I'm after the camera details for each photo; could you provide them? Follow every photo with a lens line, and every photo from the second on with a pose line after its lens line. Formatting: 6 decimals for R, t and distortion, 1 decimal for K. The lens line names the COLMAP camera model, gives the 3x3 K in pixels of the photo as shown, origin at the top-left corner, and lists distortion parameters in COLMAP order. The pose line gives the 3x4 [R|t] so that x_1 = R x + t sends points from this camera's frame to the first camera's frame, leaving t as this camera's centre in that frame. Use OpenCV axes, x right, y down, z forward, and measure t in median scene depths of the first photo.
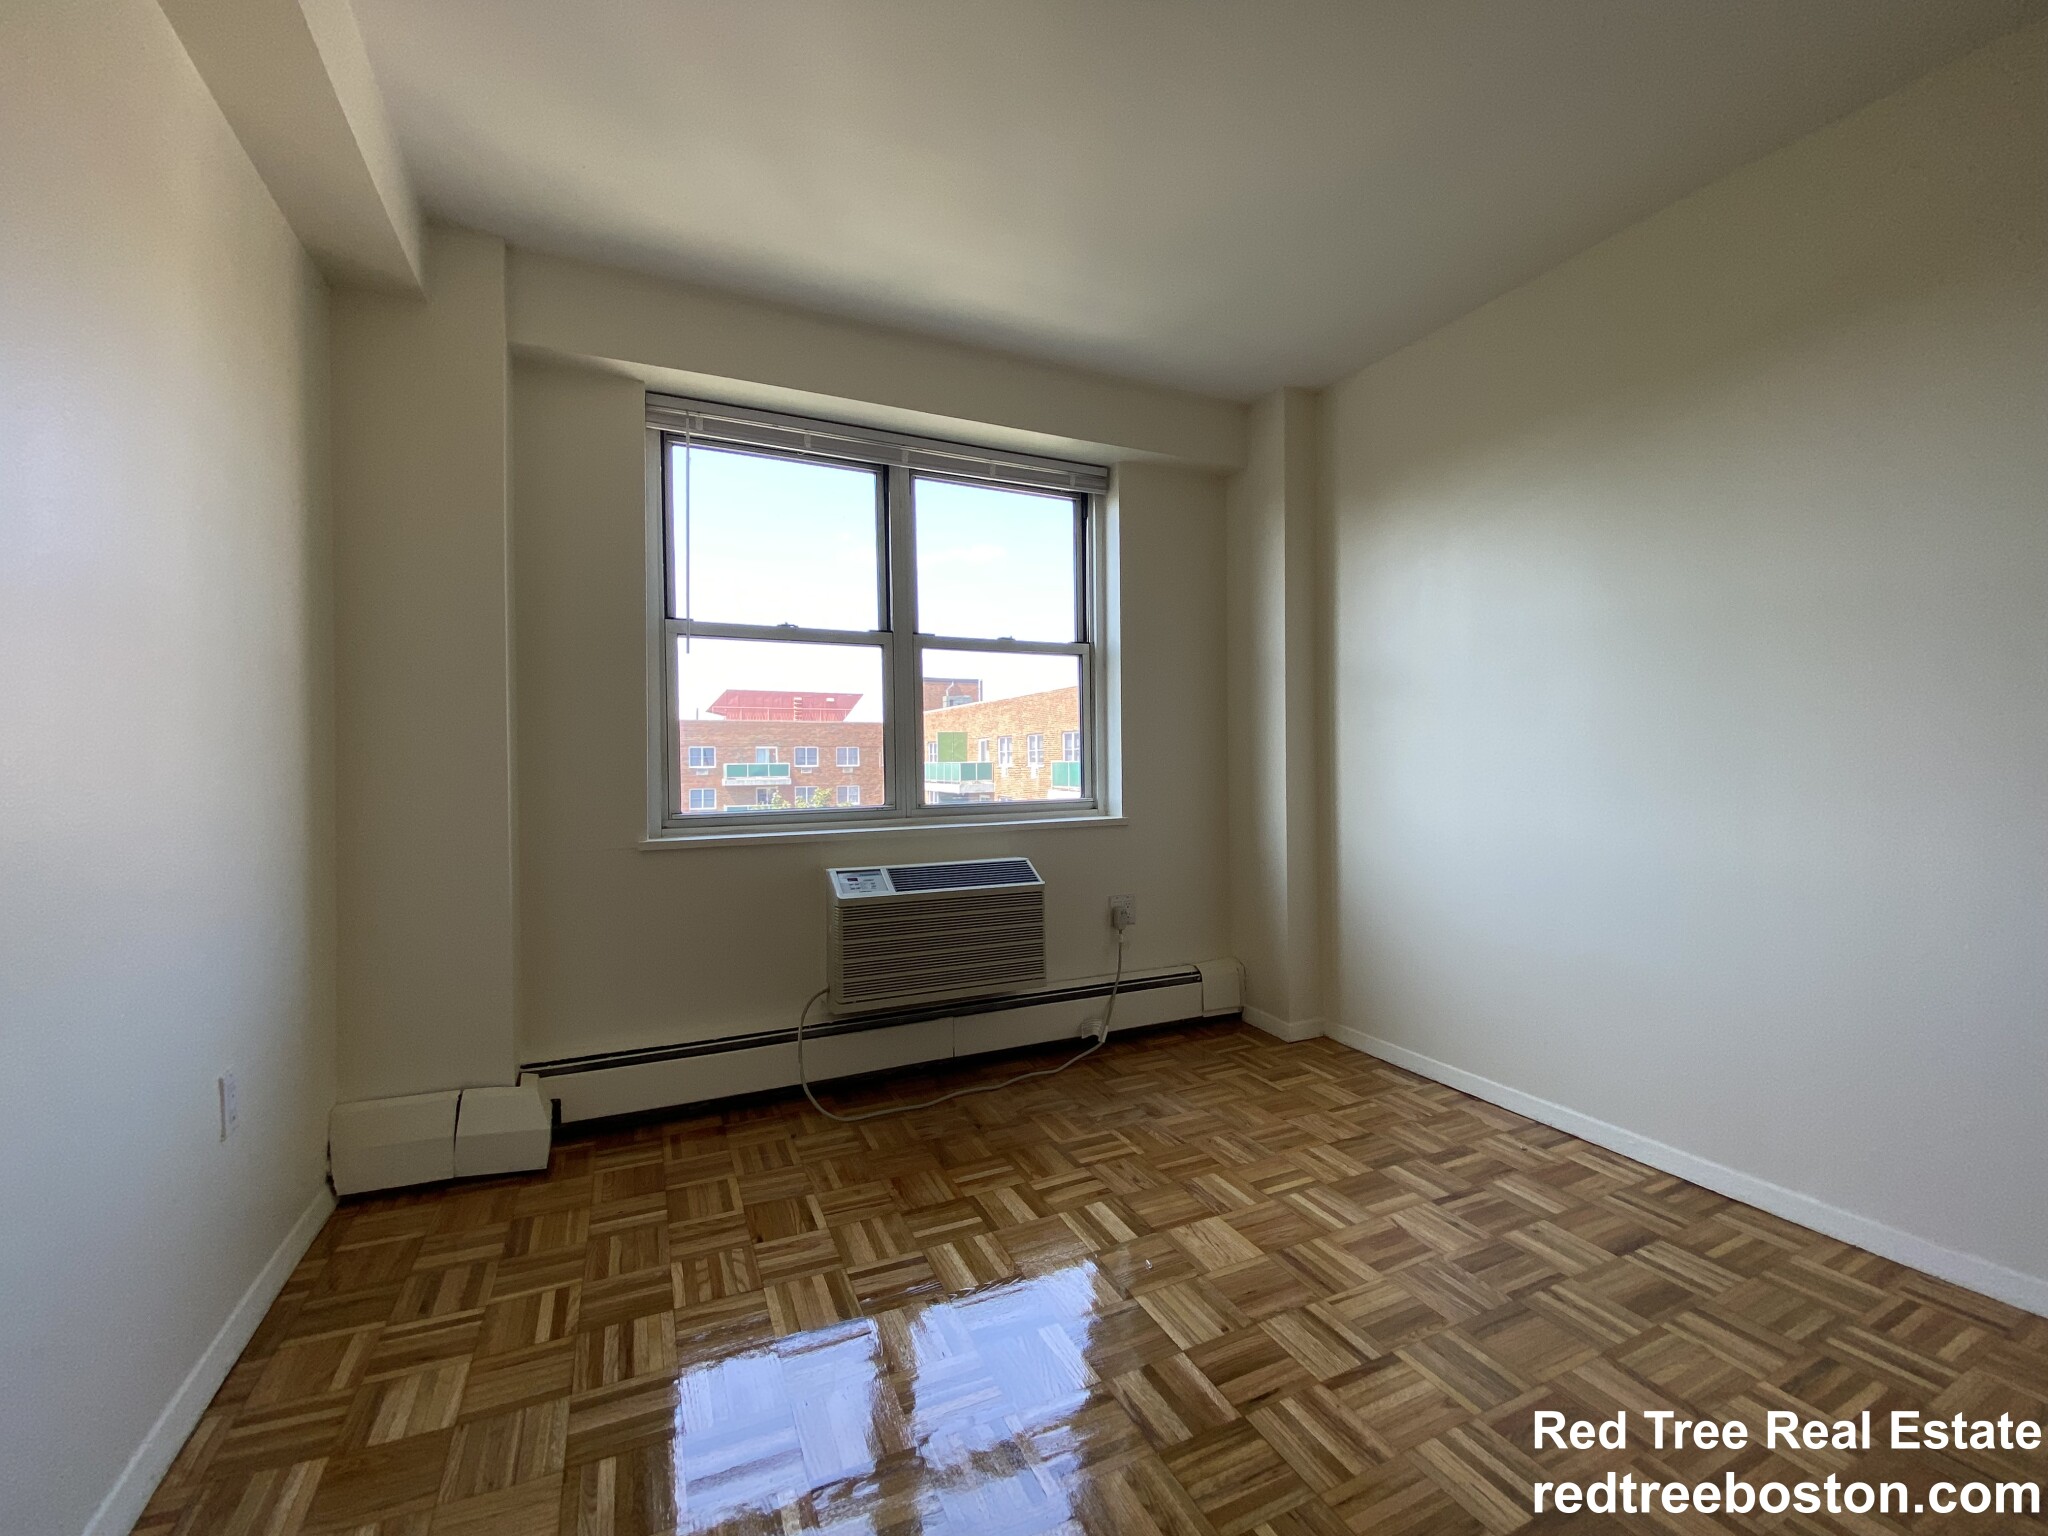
lens RADIAL K [[823.7, 0, 1023.0], [0, 823.7, 744.9], [0, 0, 1]] dist [0.031567, -0.030297]
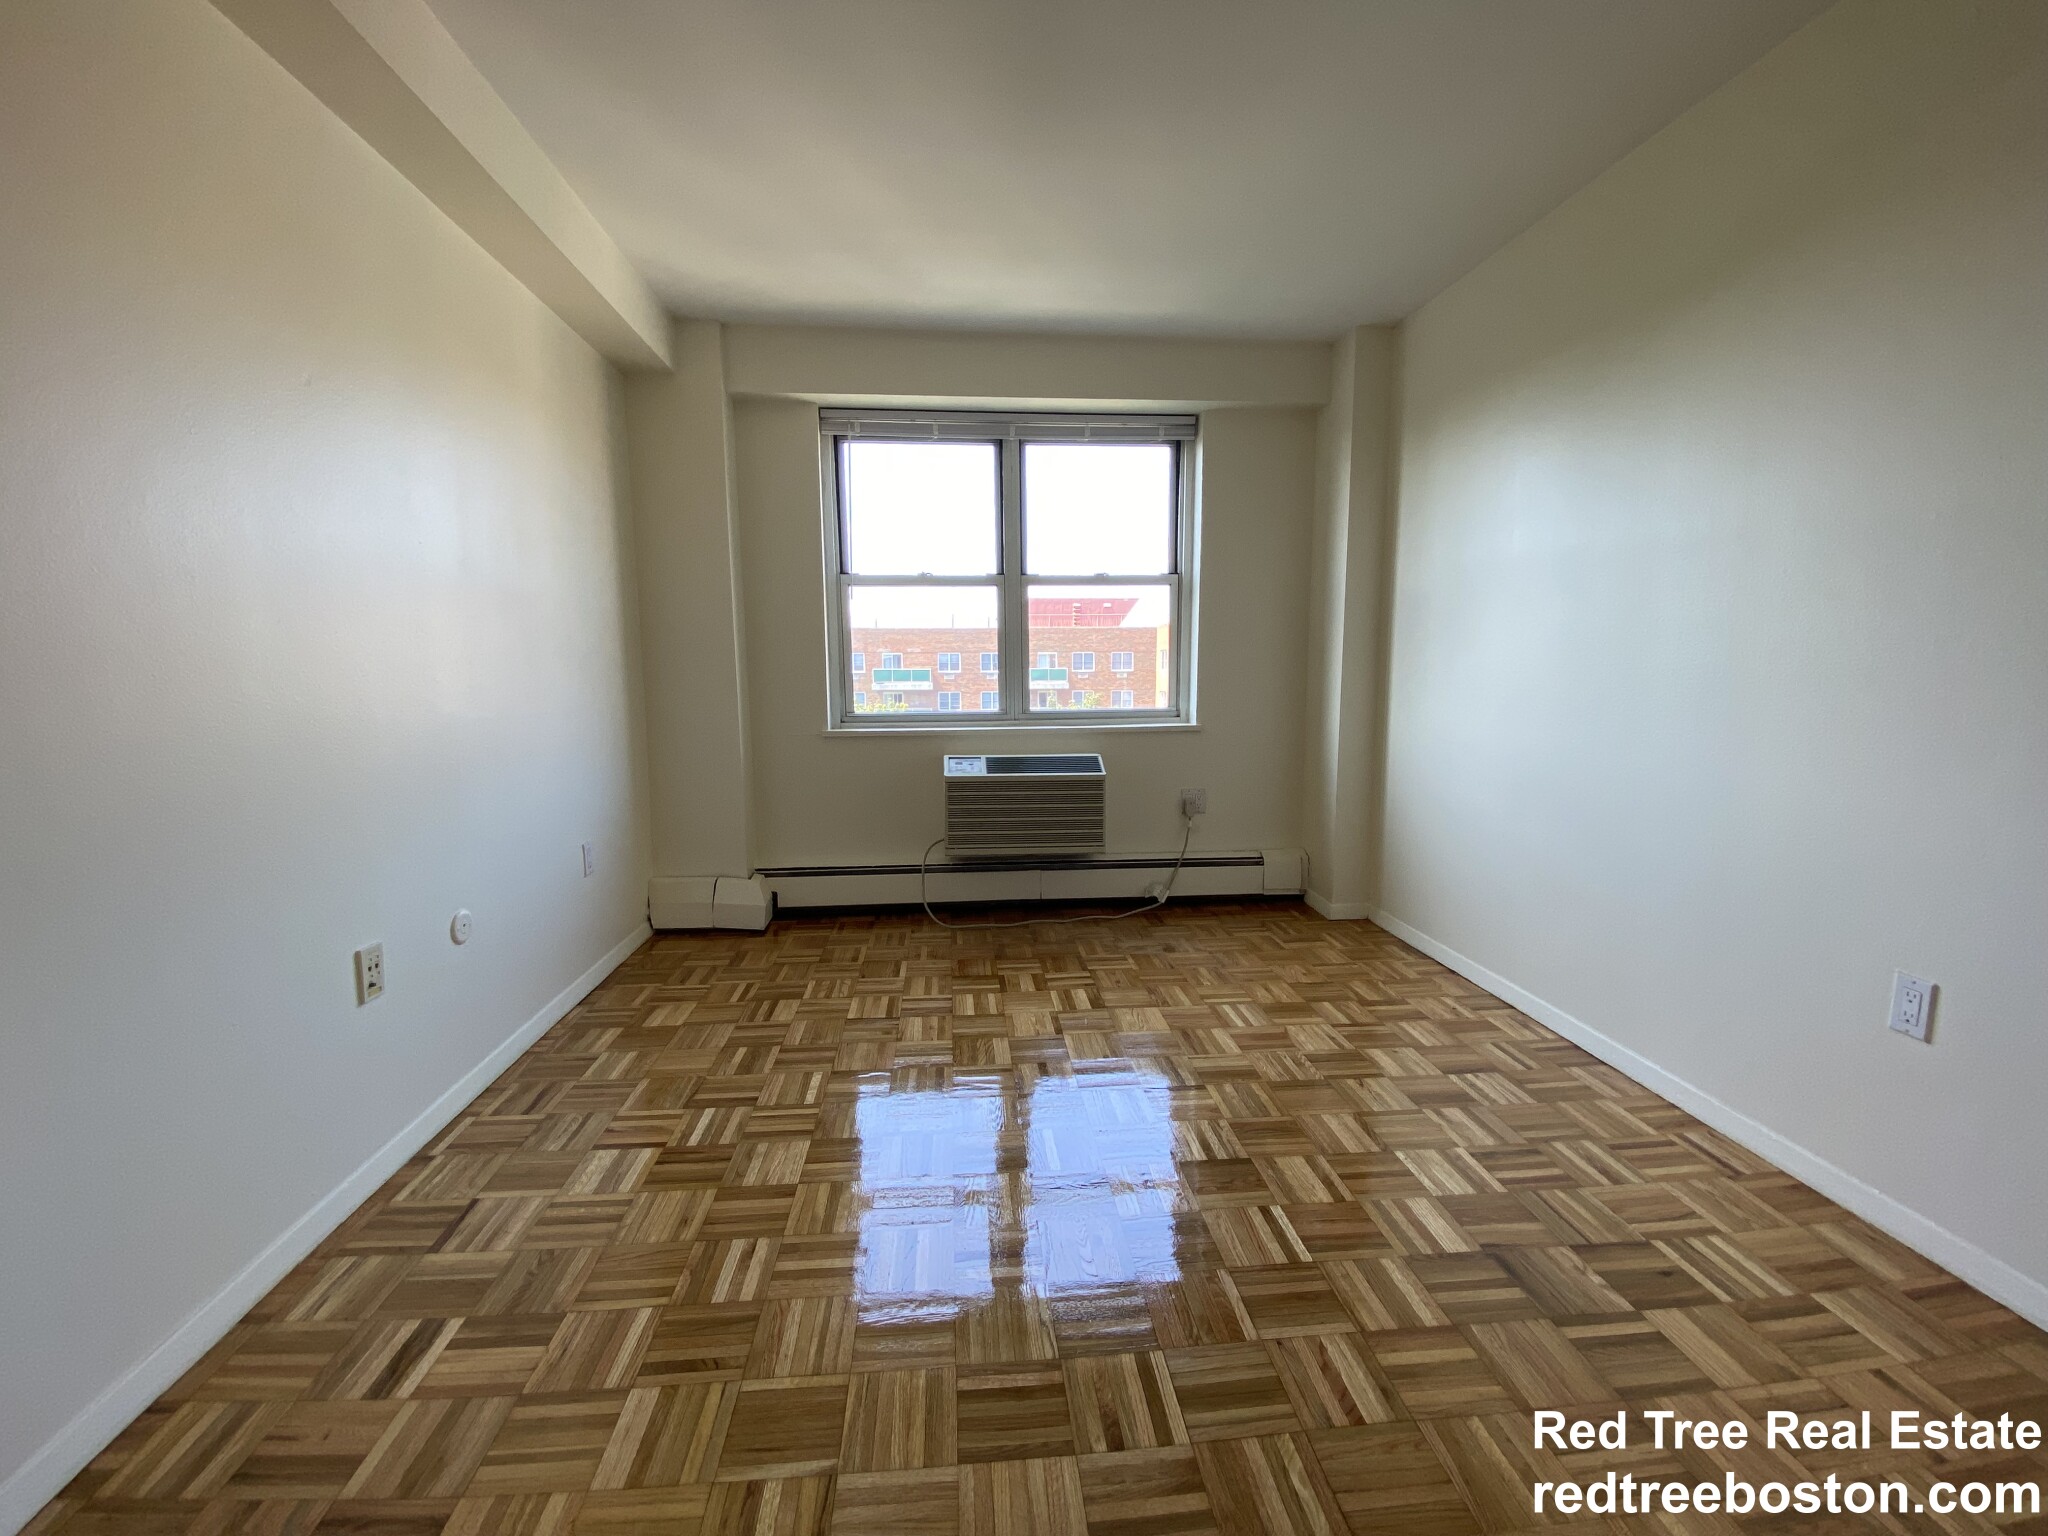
lens RADIAL K [[823.7, 0, 1023.0], [0, 823.7, 744.9], [0, 0, 1]] dist [0.031567, -0.030297]
pose [[0.942880, 0.034945, -0.331294, 0.334671], [0.003508, 0.993386, 0.114767, -0.023882], [0.333114, -0.109373, 0.936522, -0.237640]]
